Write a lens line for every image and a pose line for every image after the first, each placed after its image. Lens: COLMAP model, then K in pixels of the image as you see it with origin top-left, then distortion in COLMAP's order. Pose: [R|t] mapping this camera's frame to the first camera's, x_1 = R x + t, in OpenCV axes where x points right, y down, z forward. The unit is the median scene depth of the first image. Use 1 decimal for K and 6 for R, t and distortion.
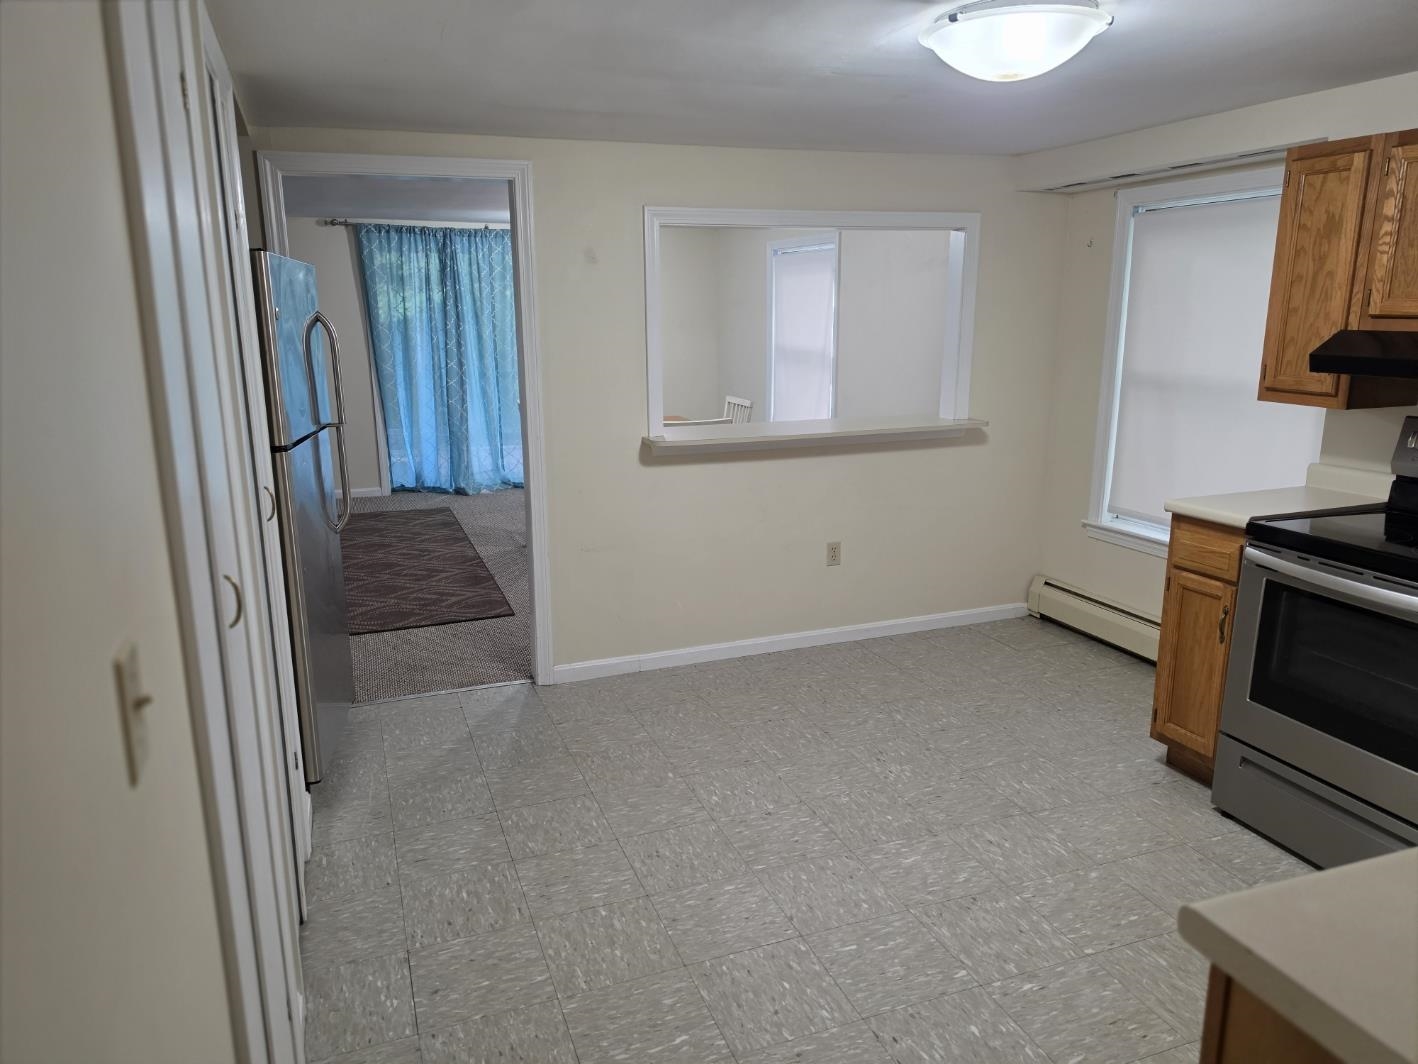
lens RADIAL K [[977.1, 0, 711.8], [0, 977.1, 534.3], [0, 0, 1]] dist [0.063636, -0.063307]
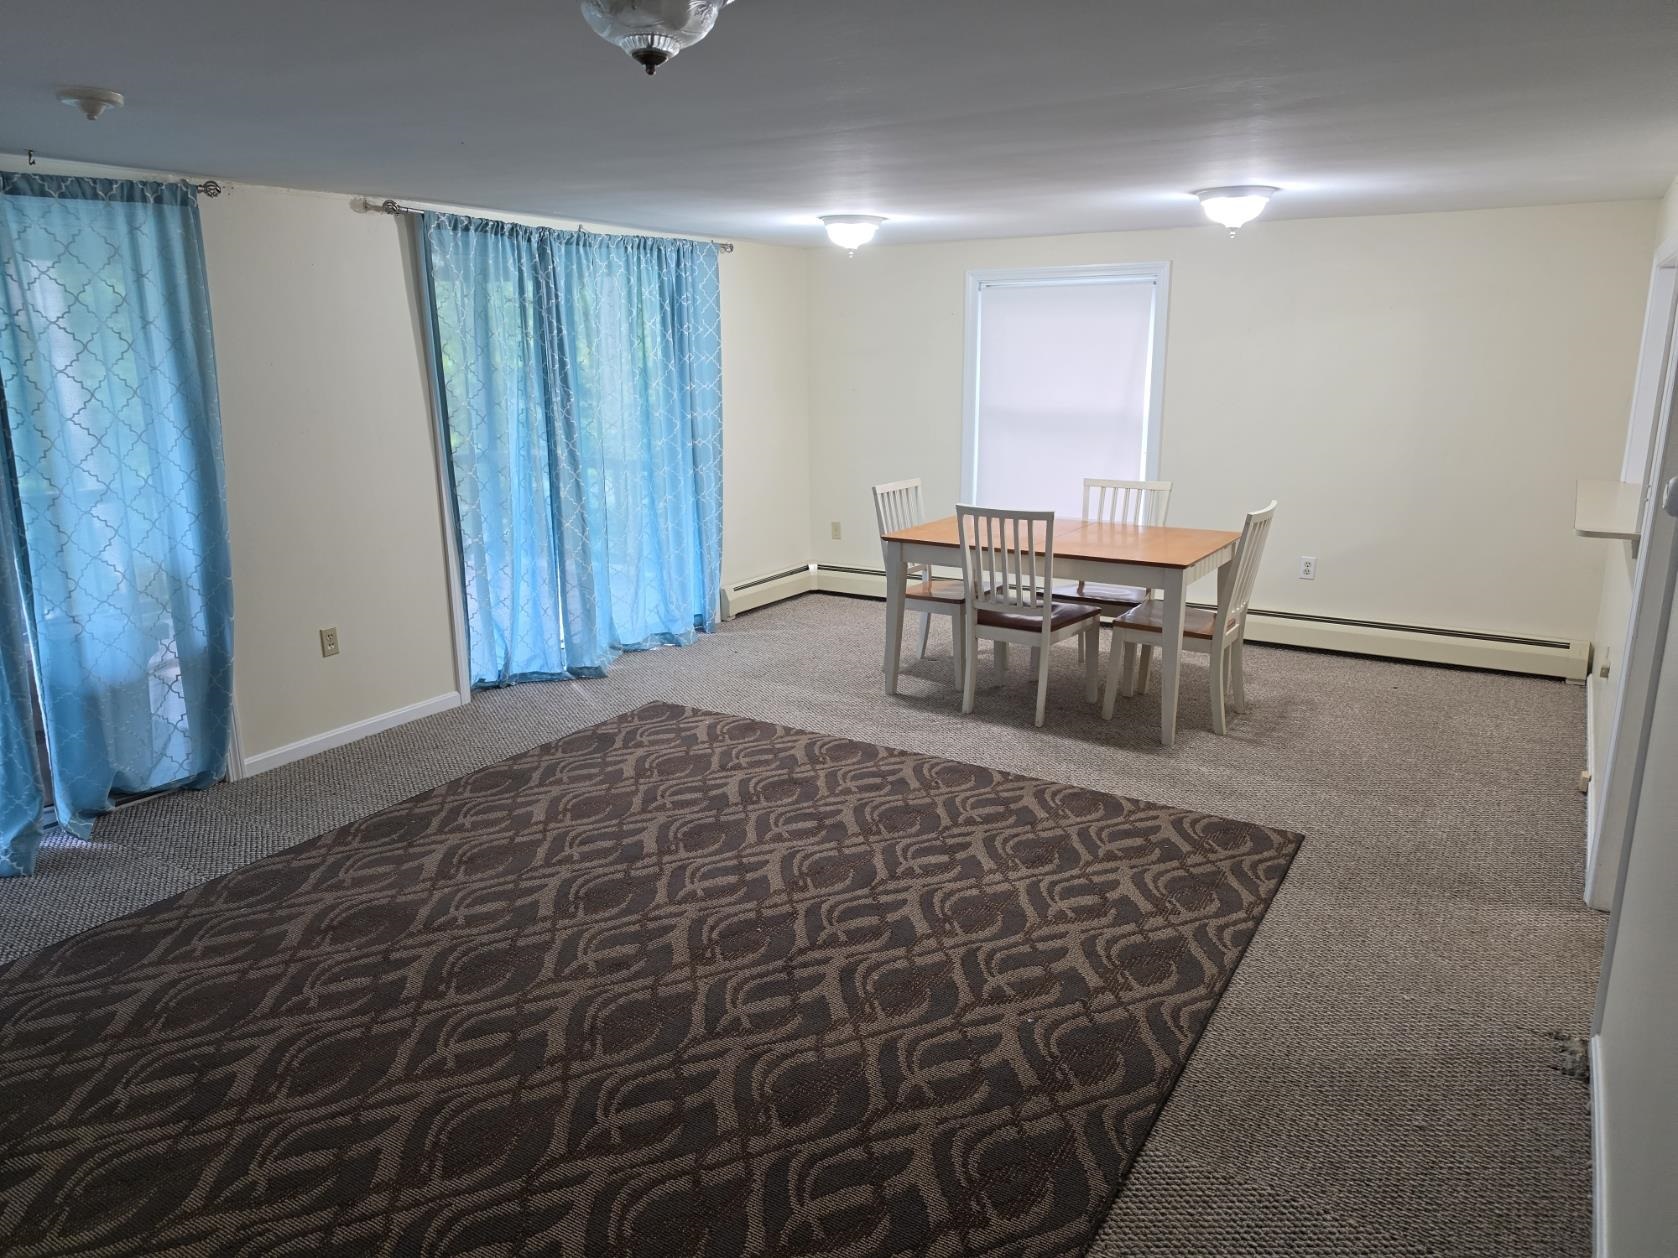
lens RADIAL K [[1156.3, 0, 811.2], [0, 1156.3, 642.1], [0, 0, 1]] dist [0.063636, -0.063307]
pose [[0.802747, -0.155840, 0.575596, -0.584035], [0.145762, 0.987247, 0.064008, -0.093017], [-0.578230, 0.032518, 0.815225, 0.364649]]
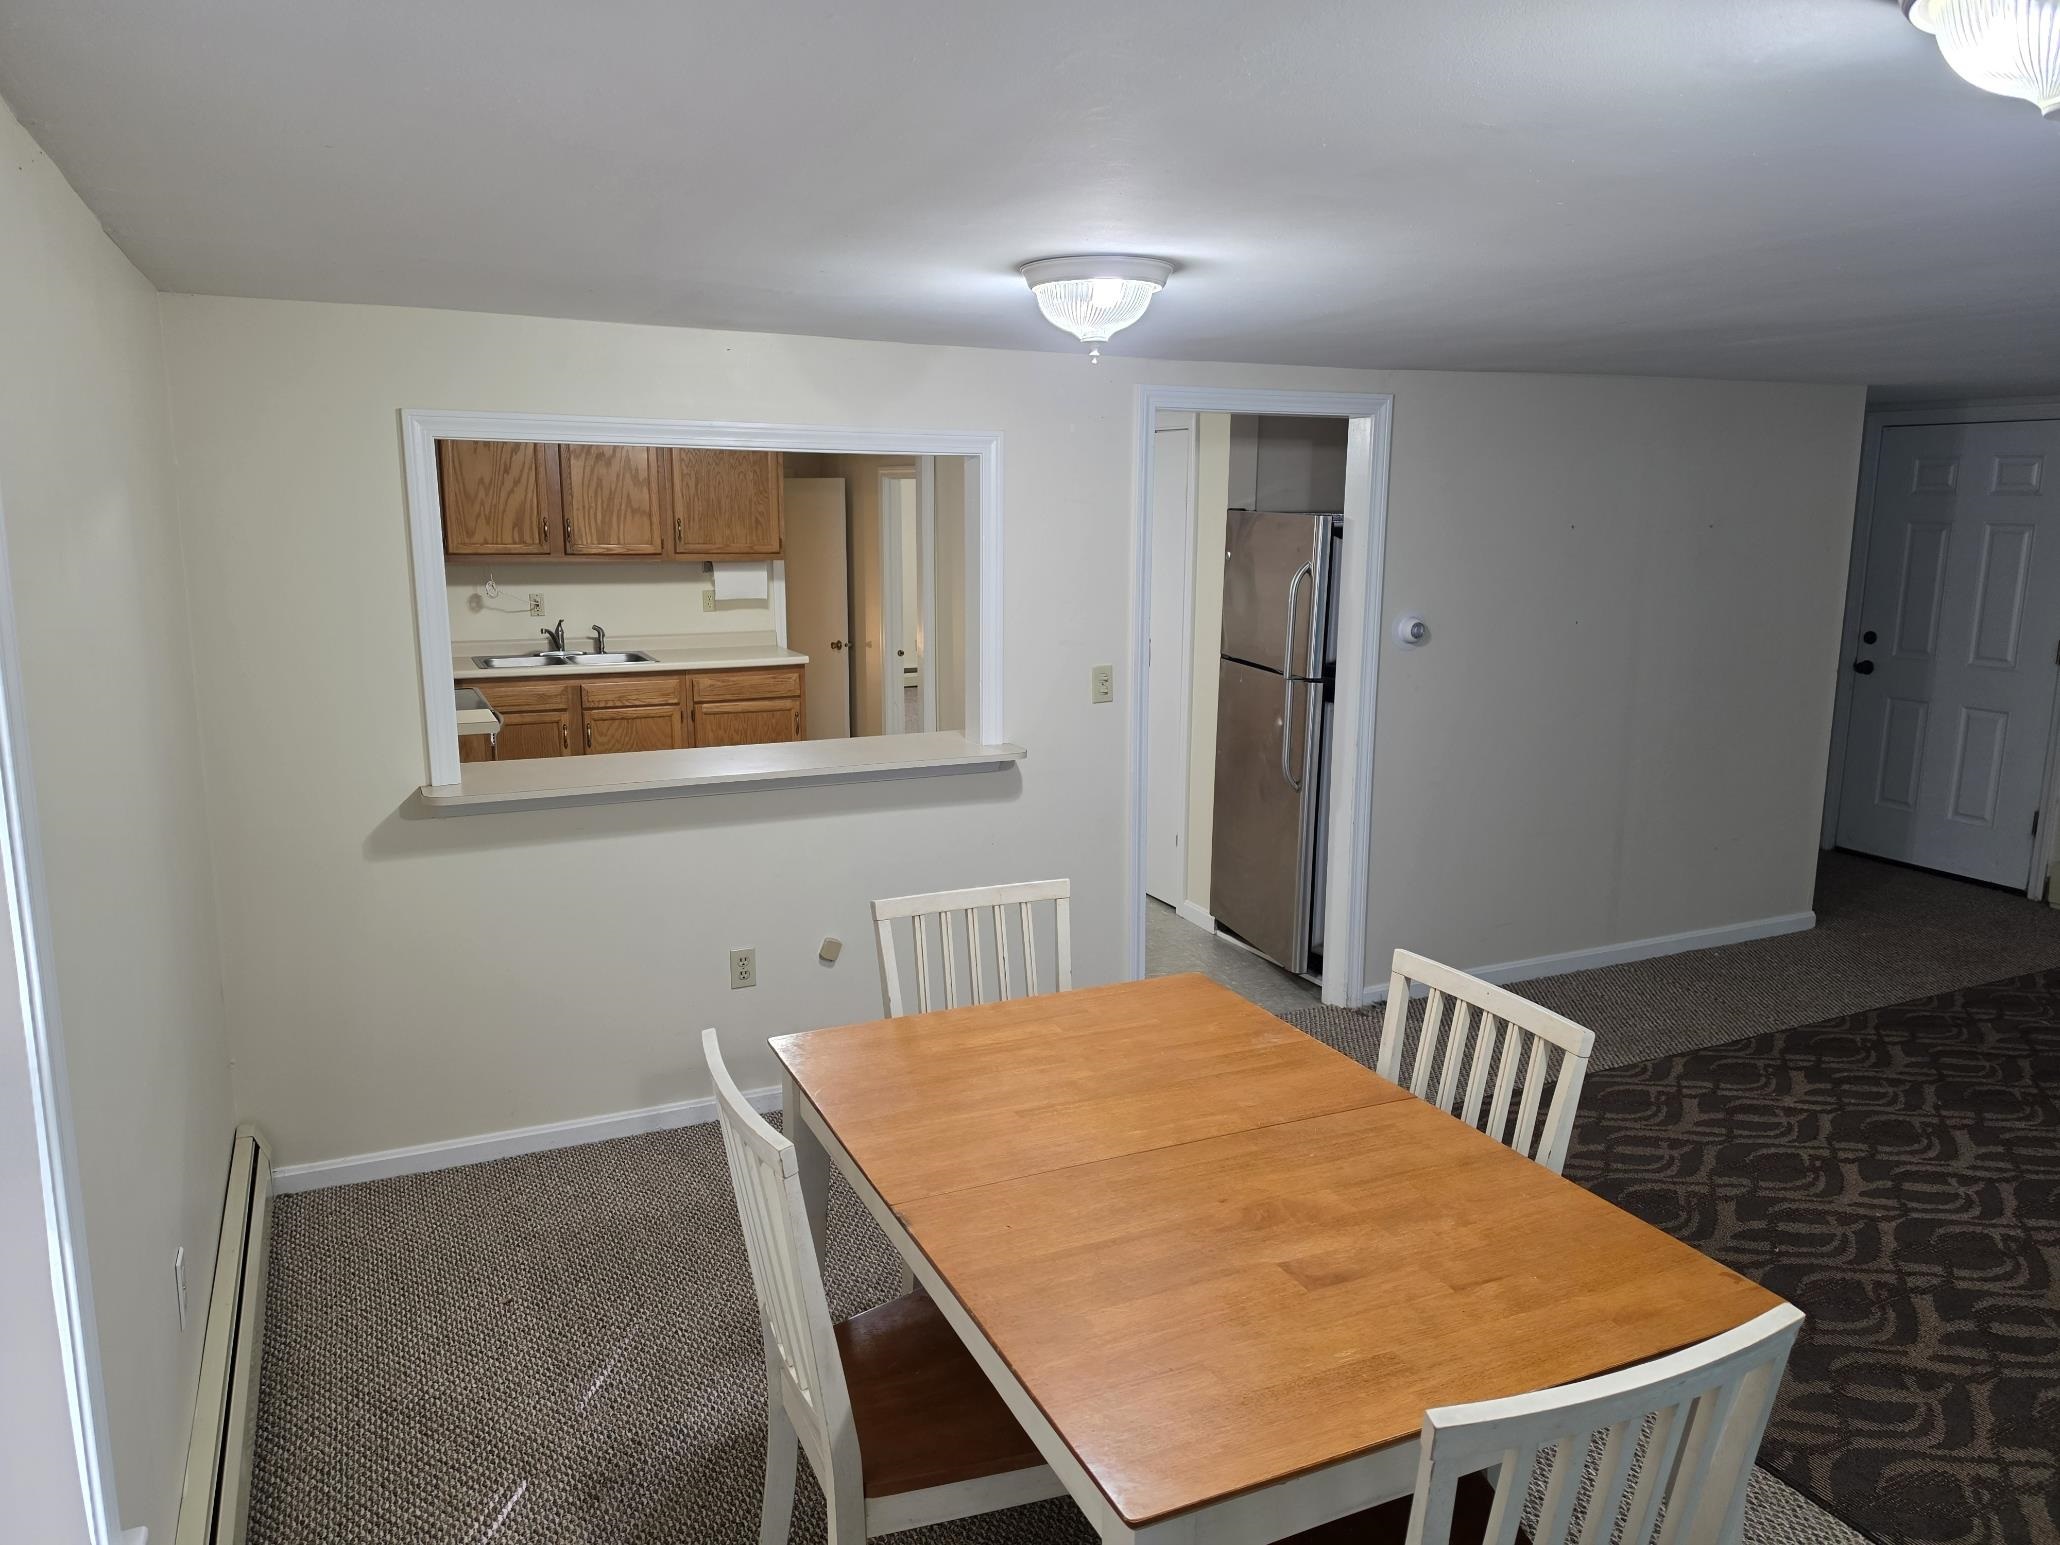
lens RADIAL K [[1419.5, 0, 1015.2], [0, 1419.5, 771.6], [0, 0, 1]] dist [0.063636, -0.063307]
pose [[-0.997549, 0.011345, -0.069052, -0.007001], [-0.017647, 0.914097, 0.405111, -0.273099], [0.067716, 0.405336, -0.911656, 1.065040]]
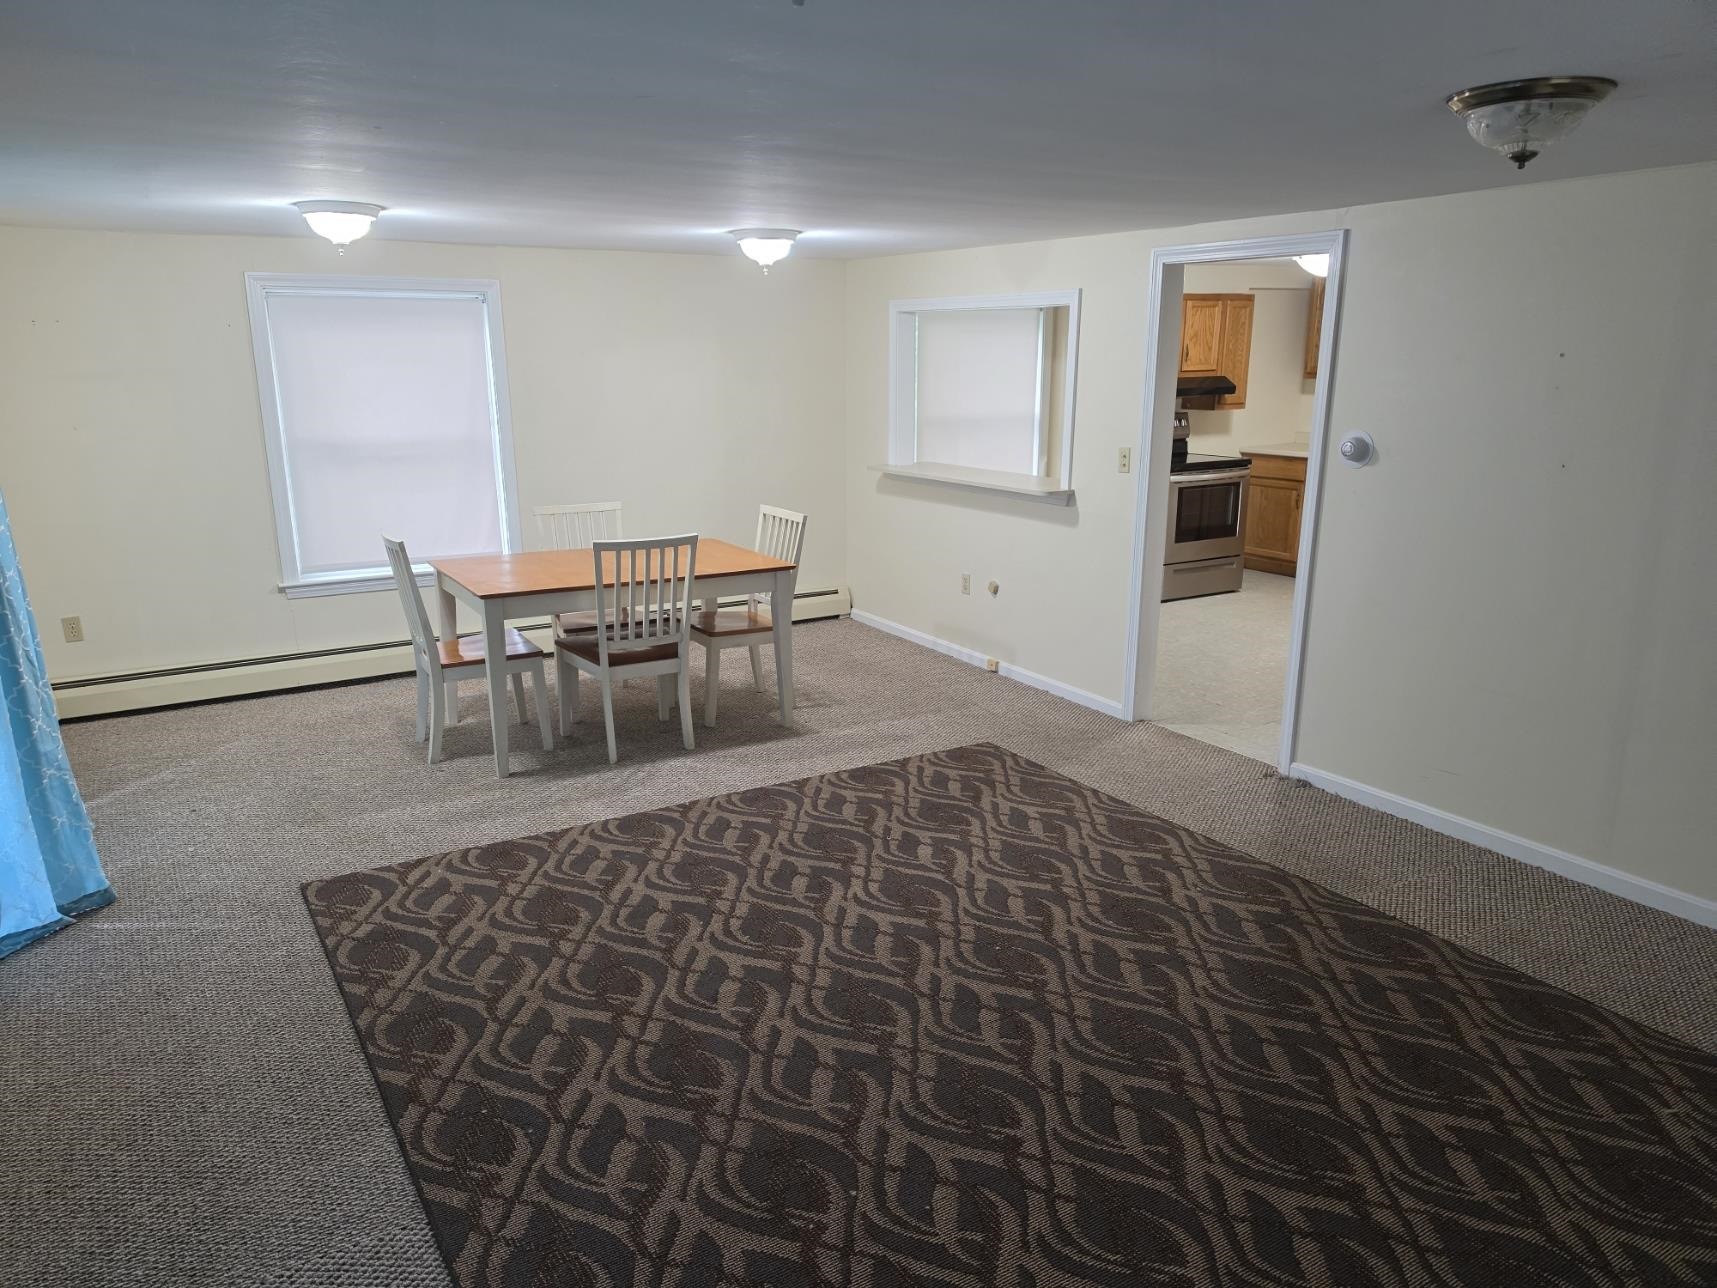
lens RADIAL K [[1183.2, 0, 846.5], [0, 1183.2, 670.2], [0, 0, 1]] dist [0.063636, -0.063307]
pose [[-0.180070, -0.254267, 0.950223, -0.753731], [0.230760, 0.928135, 0.292086, -0.202263], [-0.956203, 0.271870, -0.108455, 0.798365]]
